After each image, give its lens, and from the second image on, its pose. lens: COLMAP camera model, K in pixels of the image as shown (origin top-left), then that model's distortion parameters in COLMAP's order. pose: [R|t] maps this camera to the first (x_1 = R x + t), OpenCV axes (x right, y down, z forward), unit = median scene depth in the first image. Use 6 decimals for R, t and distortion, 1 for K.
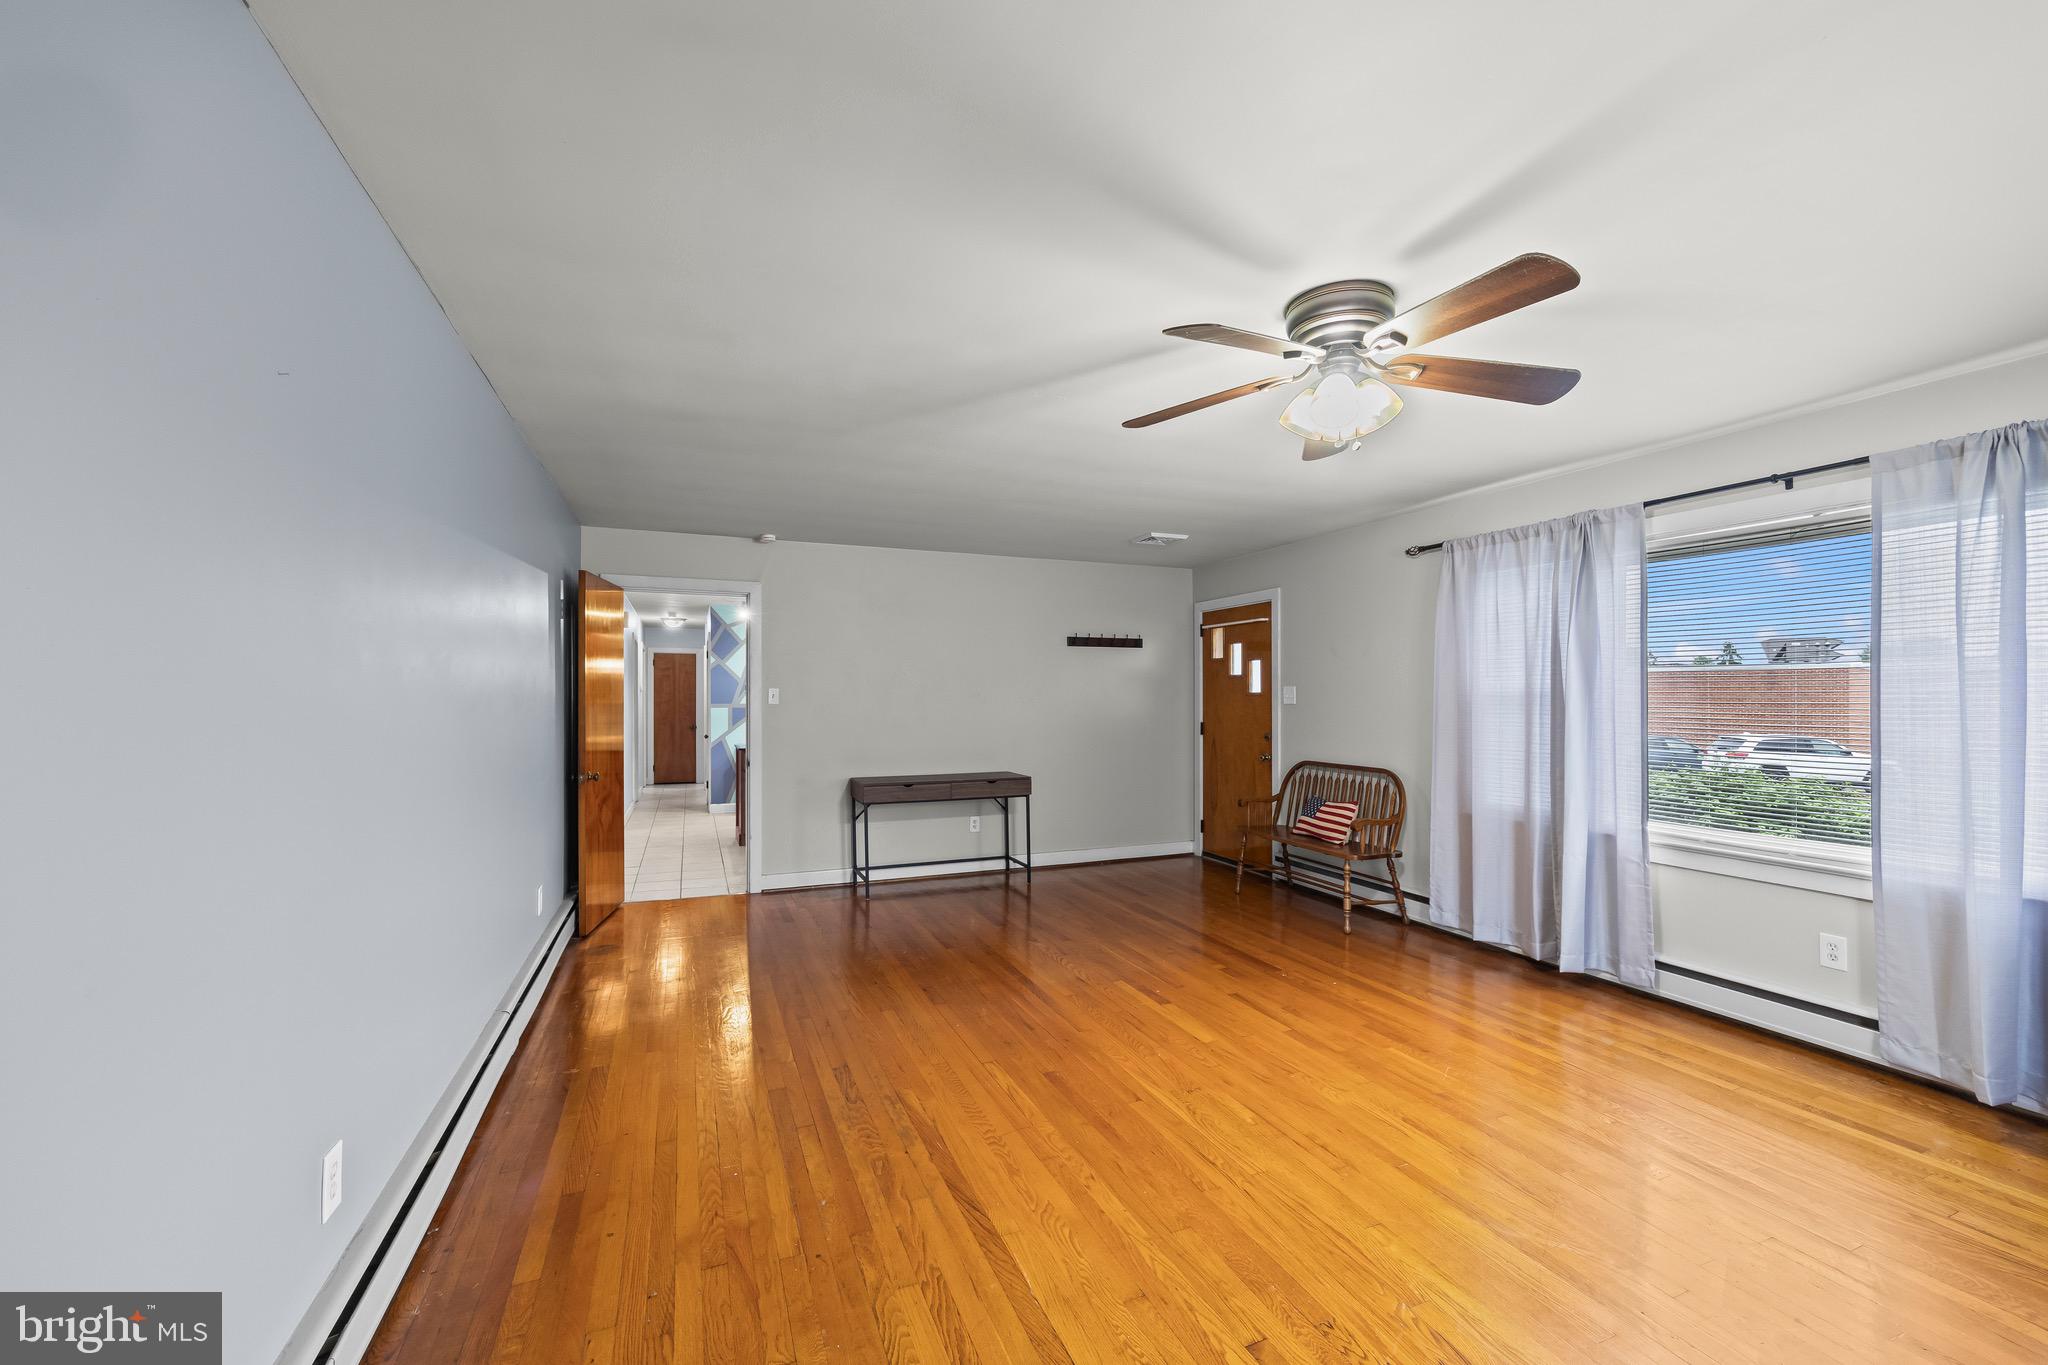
lens RADIAL K [[844.7, 0, 1021.3], [0, 844.7, 685.3], [0, 0, 1]] dist [0.003877, 0.002397]
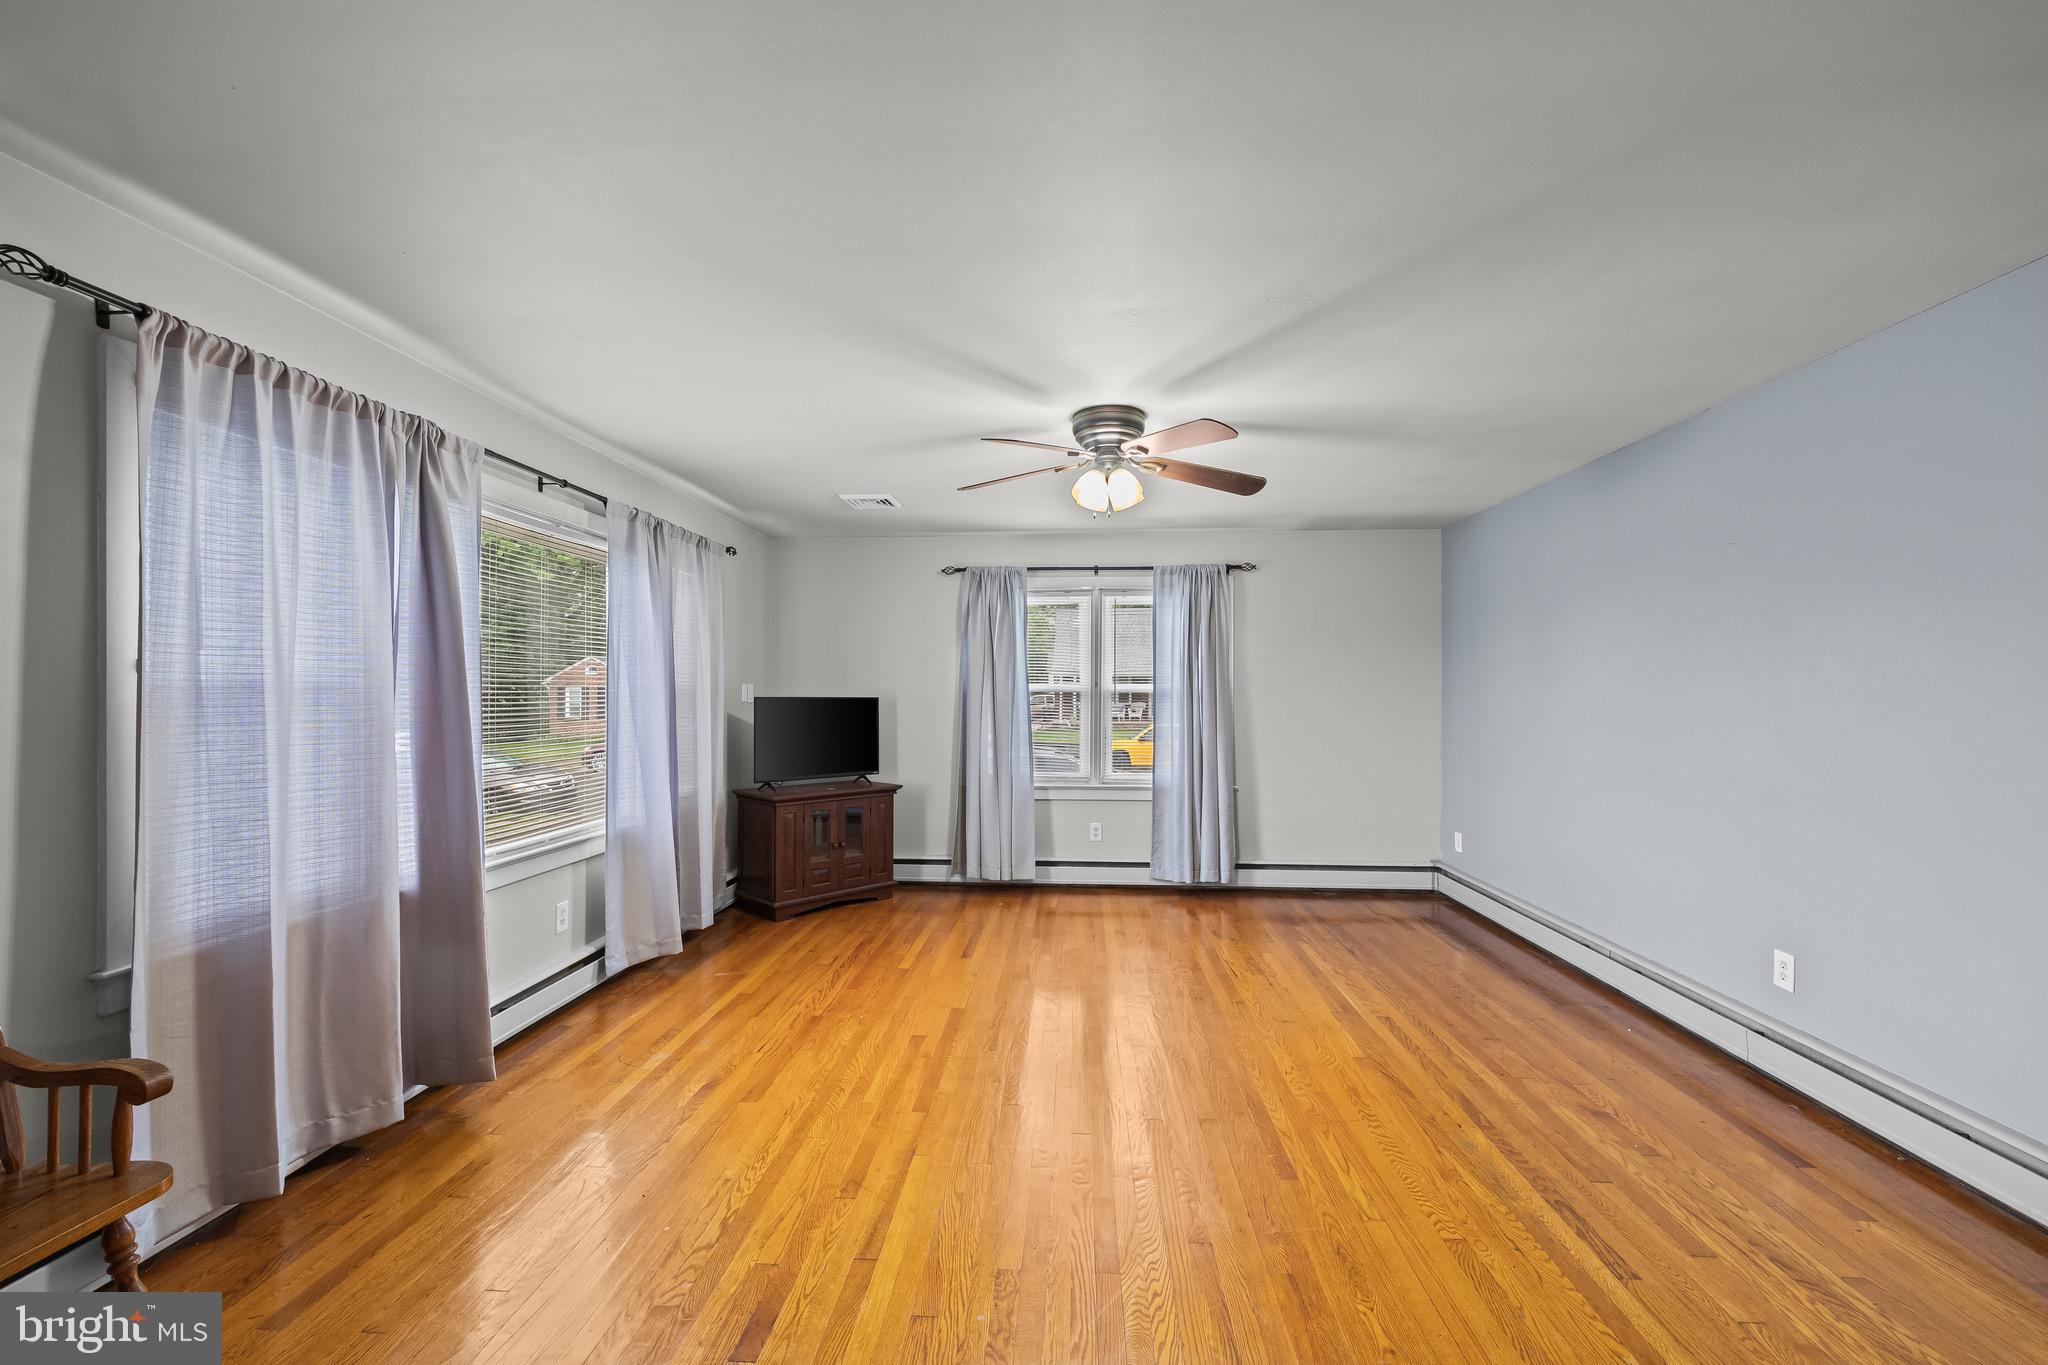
lens RADIAL K [[844.7, 0, 1038.8], [0, 844.7, 684.0], [0, 0, 1]] dist [0.003877, 0.002397]
pose [[-0.890600, 0.009924, 0.454679, -0.124325], [0.000542, 0.999784, -0.020759, 0.028114], [-0.454787, -0.018242, -0.890413, 1.727982]]
